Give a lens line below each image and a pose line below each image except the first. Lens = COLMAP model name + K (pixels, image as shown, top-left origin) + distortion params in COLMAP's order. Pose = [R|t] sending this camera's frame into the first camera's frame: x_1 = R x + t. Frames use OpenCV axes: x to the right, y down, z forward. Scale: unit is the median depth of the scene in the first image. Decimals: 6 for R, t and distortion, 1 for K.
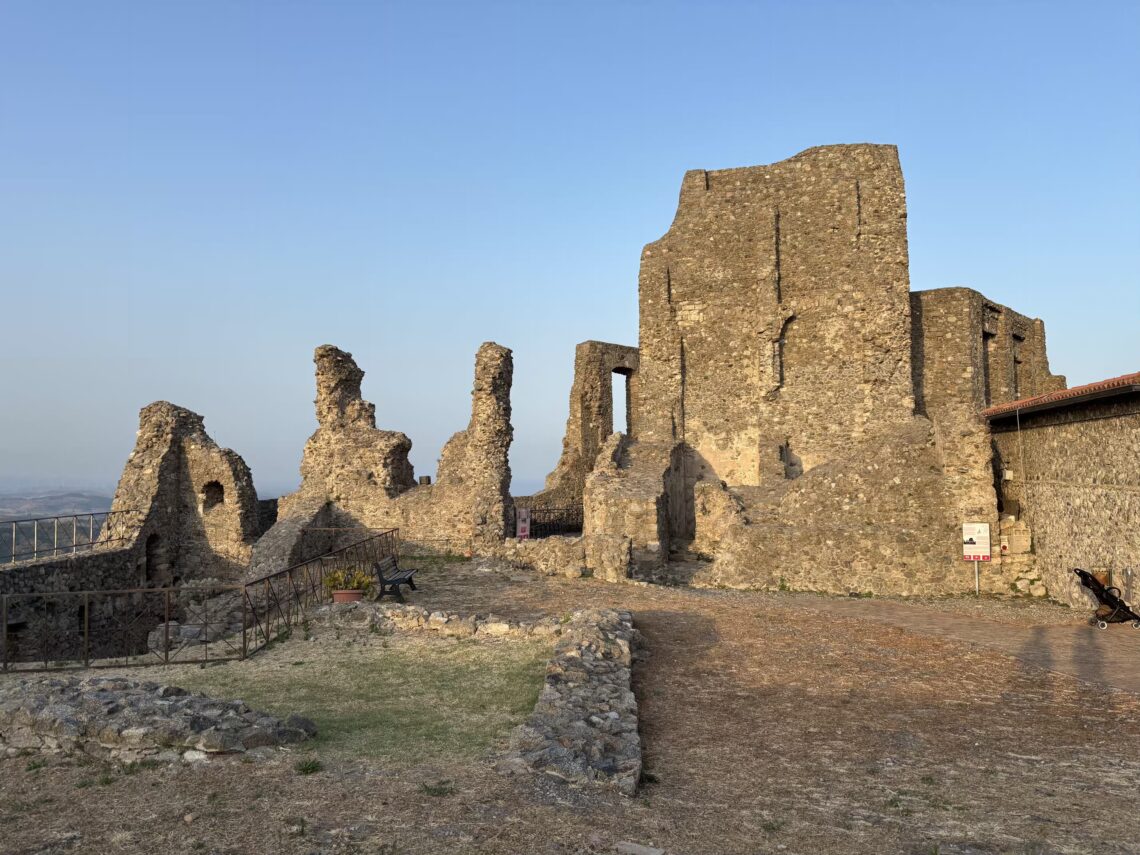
lens RADIAL K [[862.8, 0, 568.8], [0, 862.8, 423.8], [0, 0, 1]] dist [0.112891, -0.004132]
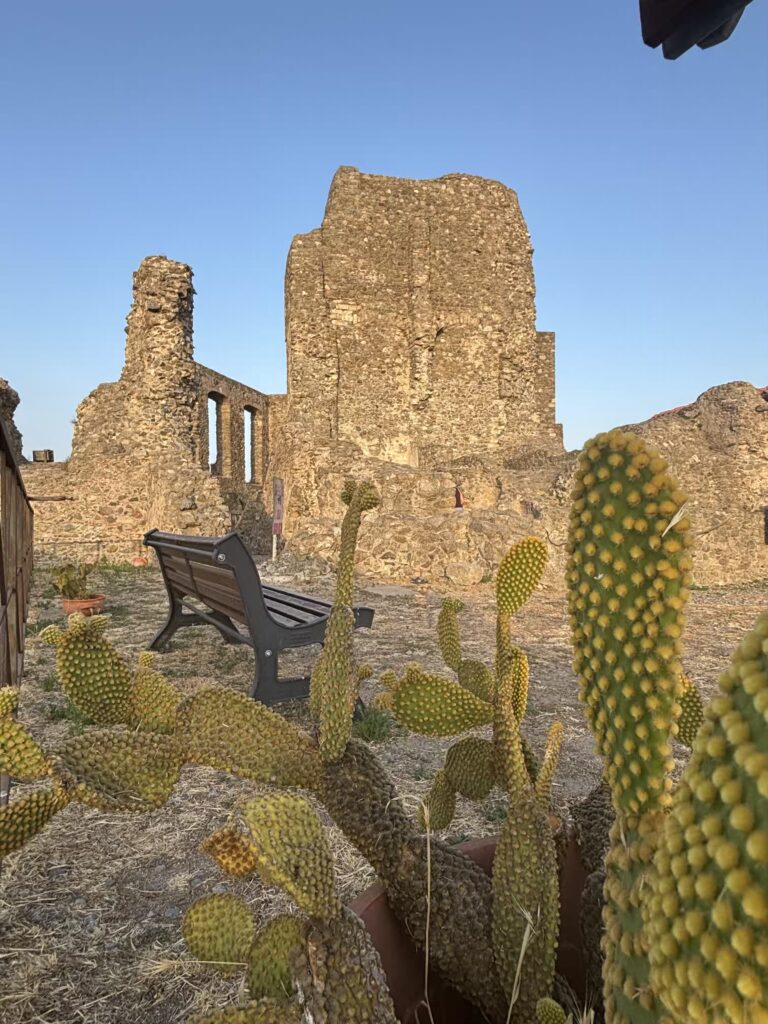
lens RADIAL K [[570.3, 0, 383.1], [0, 570.3, 512.8], [0, 0, 1]] dist [0.014748, -0.003712]
pose [[0.886044, 0.008775, 0.463518, -0.117851], [-0.029404, 0.998871, 0.037299, 0.071499], [-0.462667, -0.046678, 0.885302, 0.419910]]
